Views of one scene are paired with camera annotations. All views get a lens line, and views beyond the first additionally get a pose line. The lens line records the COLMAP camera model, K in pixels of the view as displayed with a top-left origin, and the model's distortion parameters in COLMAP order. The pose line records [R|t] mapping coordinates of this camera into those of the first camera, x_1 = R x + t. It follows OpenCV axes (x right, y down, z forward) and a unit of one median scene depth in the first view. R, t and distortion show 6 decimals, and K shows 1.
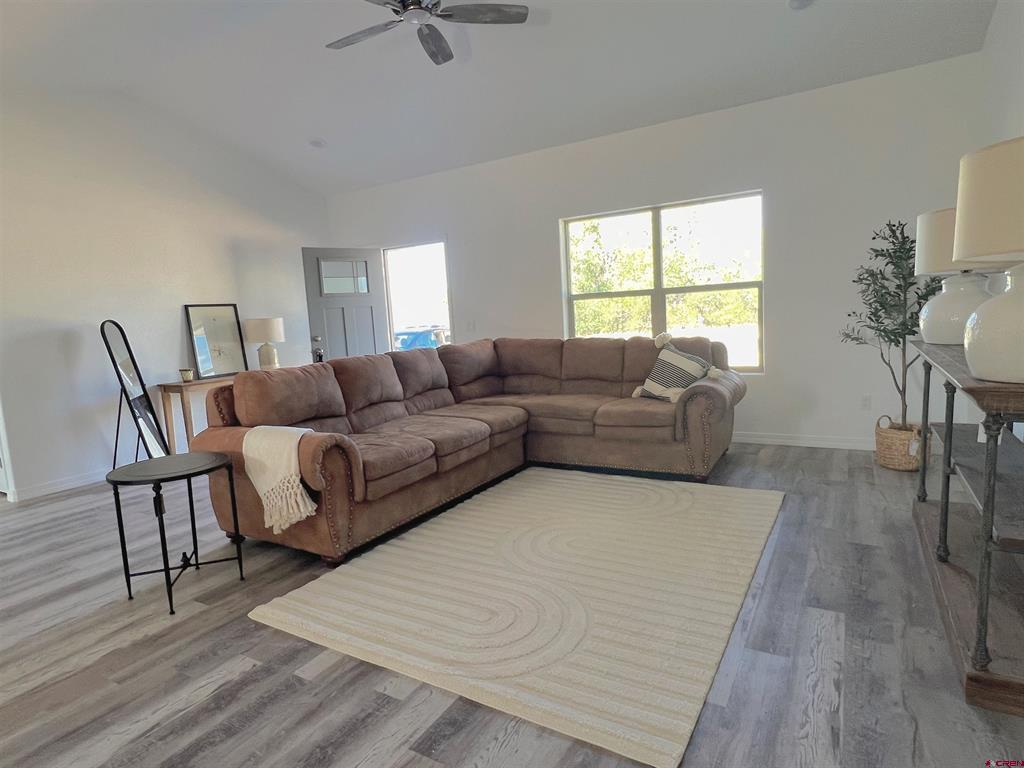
lens RADIAL K [[574.1, 0, 497.7], [0, 574.1, 385.7], [0, 0, 1]] dist [-0.003378, -0.000274]
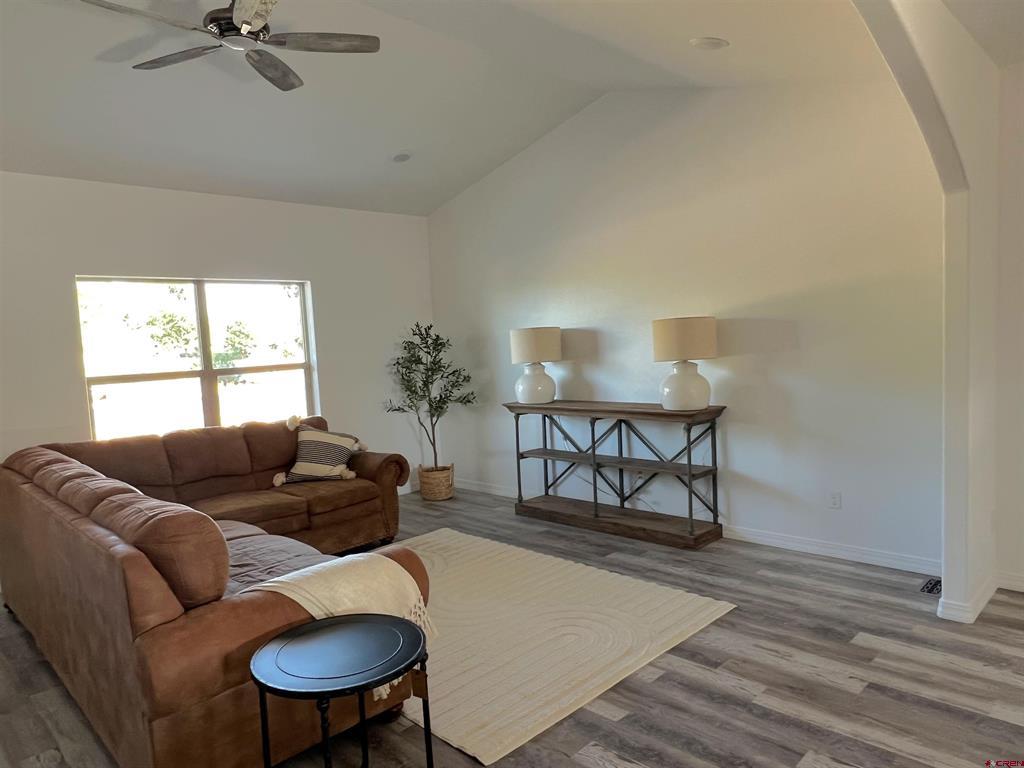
lens RADIAL K [[685.0, 0, 512.0], [0, 685.0, 384.0], [0, 0, 1]] dist [-0.002128, -0.000709]
pose [[0.242606, -0.020918, 0.969899, -0.781087], [0.157175, 0.987406, -0.018019, -0.066905], [-0.957308, 0.156815, 0.242838, 0.363621]]
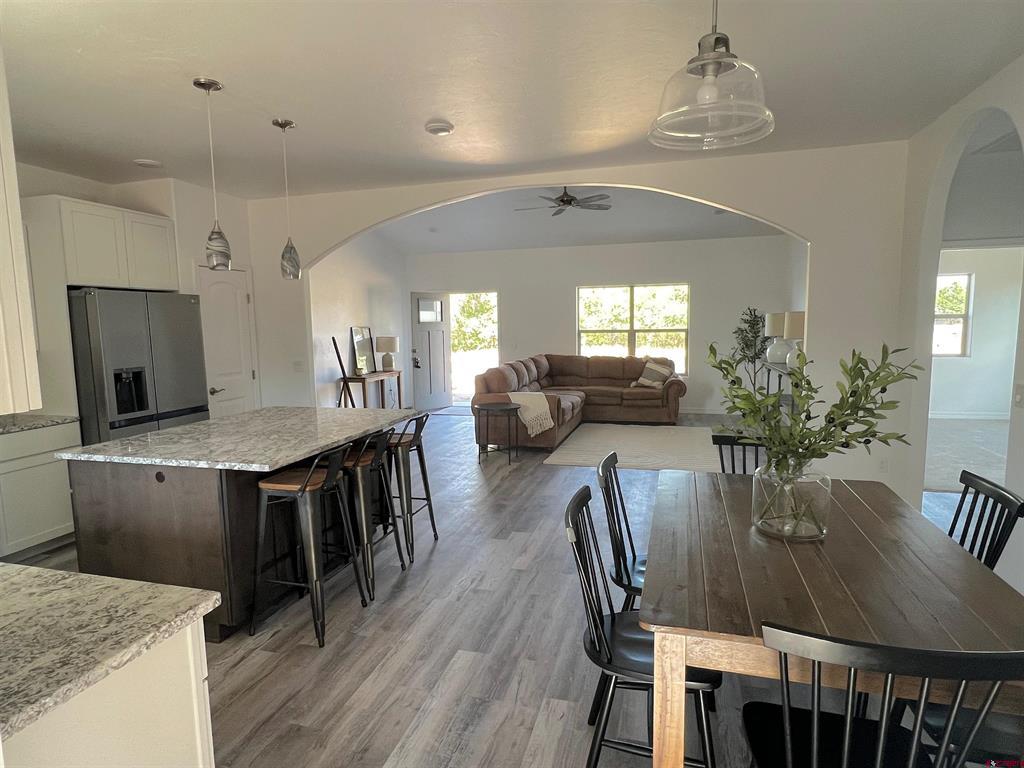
lens RADIAL K [[574.1, 0, 497.7], [0, 574.1, 385.7], [0, 0, 1]] dist [-0.003378, -0.000274]
pose [[0.967694, 0.014031, 0.251736, -0.720877], [-0.007634, 0.999623, -0.026374, 0.073245], [-0.252011, 0.023600, 0.967437, -0.792973]]
